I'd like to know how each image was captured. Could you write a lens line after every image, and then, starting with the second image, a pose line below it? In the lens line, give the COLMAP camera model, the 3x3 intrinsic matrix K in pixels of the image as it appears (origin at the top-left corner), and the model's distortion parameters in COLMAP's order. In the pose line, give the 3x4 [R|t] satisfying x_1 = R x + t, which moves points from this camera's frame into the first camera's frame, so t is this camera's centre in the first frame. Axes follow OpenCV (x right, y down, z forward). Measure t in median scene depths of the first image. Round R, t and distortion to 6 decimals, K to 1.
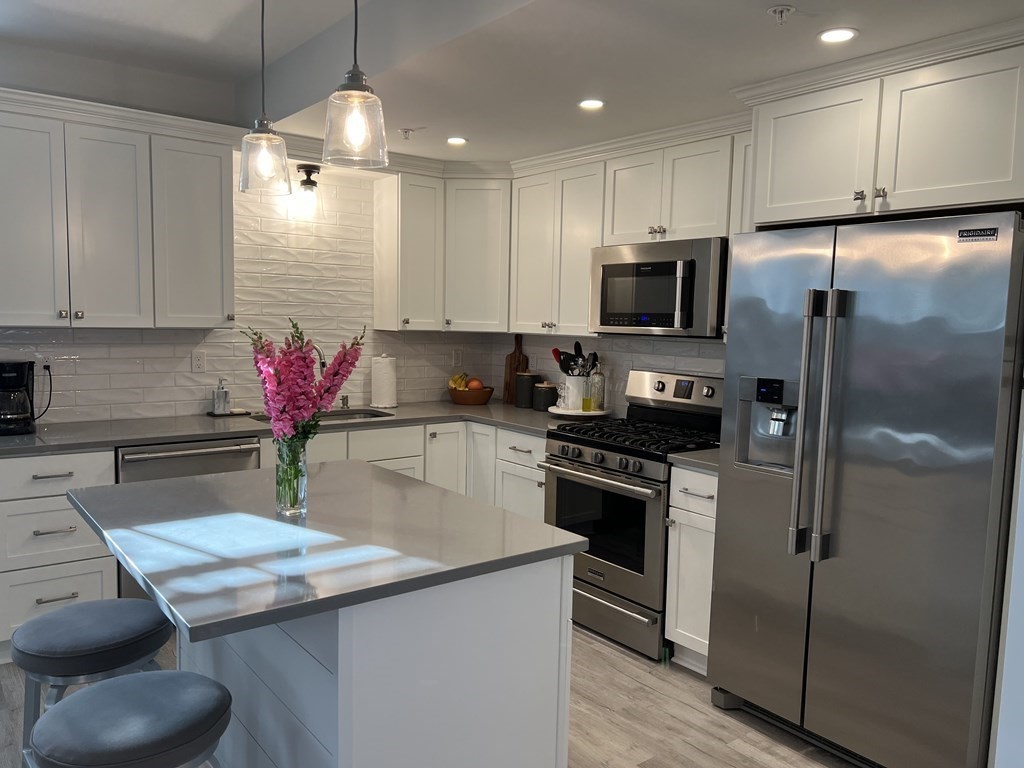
lens RADIAL K [[767.9, 0, 509.2], [0, 767.9, 385.1], [0, 0, 1]] dist [0.063528, -0.072561]
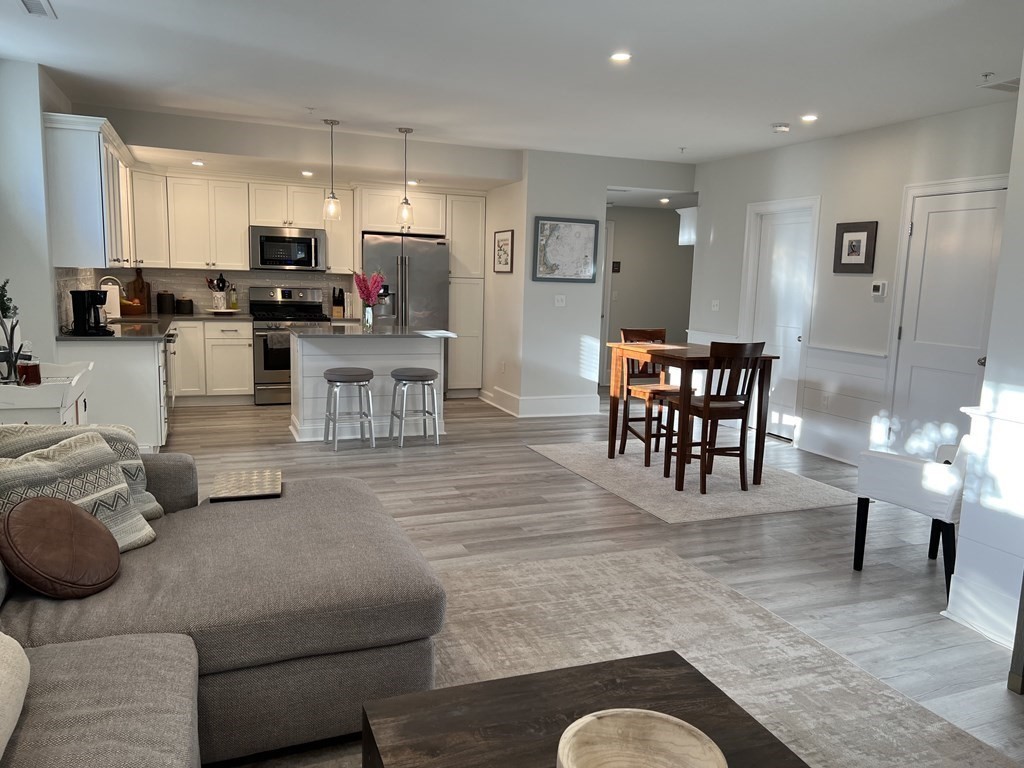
lens RADIAL K [[767.9, 0, 518.9], [0, 767.9, 382.8], [0, 0, 1]] dist [0.063528, -0.072561]
pose [[0.269933, -0.148458, 0.951365, -1.755740], [0.062556, 0.988659, 0.136529, -0.005409], [-0.960845, 0.022660, 0.276159, -0.240387]]
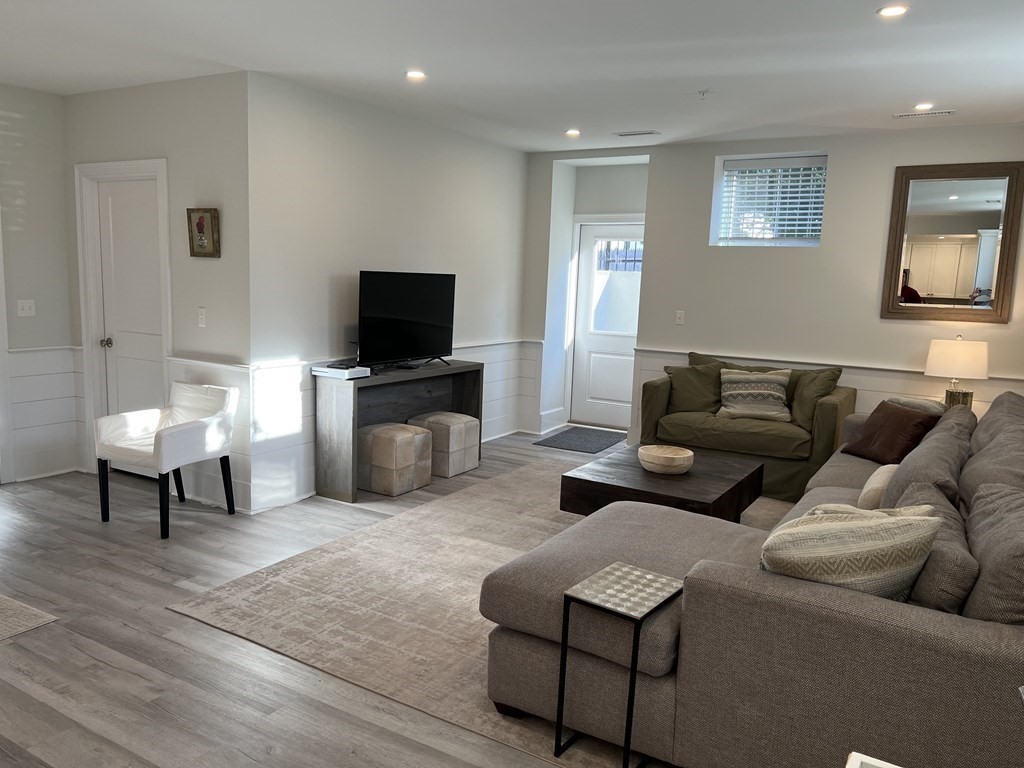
lens RADIAL K [[767.9, 0, 508.9], [0, 767.9, 381.9], [0, 0, 1]] dist [0.063528, -0.072561]
pose [[-0.927494, -0.006289, -0.373785, -0.726012], [-0.090626, 0.973817, 0.208490, -0.096408], [0.362687, 0.227248, -0.903779, 0.778137]]
